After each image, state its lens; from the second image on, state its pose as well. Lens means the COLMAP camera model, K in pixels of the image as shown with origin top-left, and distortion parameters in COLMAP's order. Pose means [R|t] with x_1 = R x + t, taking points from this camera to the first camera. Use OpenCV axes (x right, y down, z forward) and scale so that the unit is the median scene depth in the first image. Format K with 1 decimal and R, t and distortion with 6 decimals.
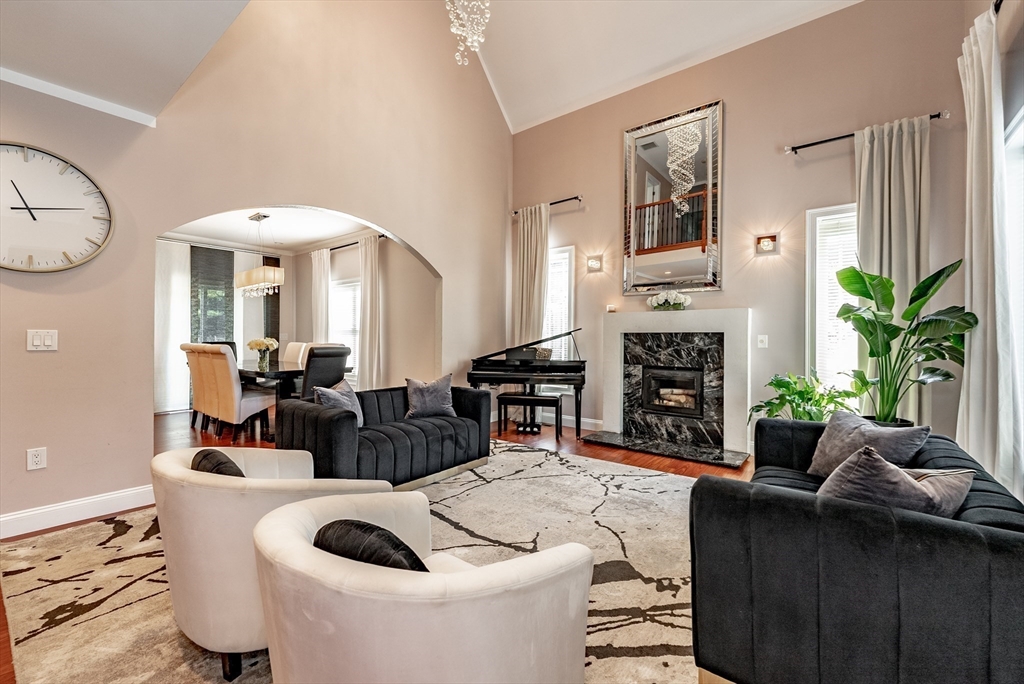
lens RADIAL K [[420.1, 0, 513.5], [0, 420.1, 337.4], [0, 0, 1]] dist [0.000074, -0.000871]
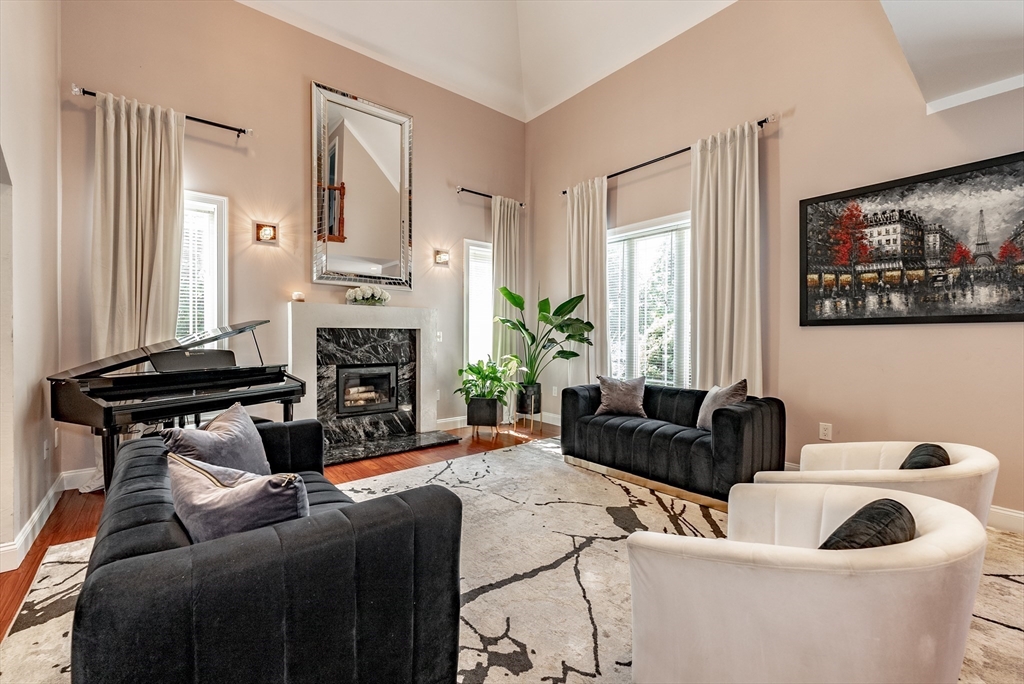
lens RADIAL K [[420.1, 0, 509.7], [0, 420.1, 341.7], [0, 0, 1]] dist [0.000074, -0.000871]
pose [[0.221981, -0.018515, 0.974875, -0.569498], [-0.003559, 0.999798, 0.019798, -0.001053], [-0.975044, -0.007865, 0.221870, 0.546617]]
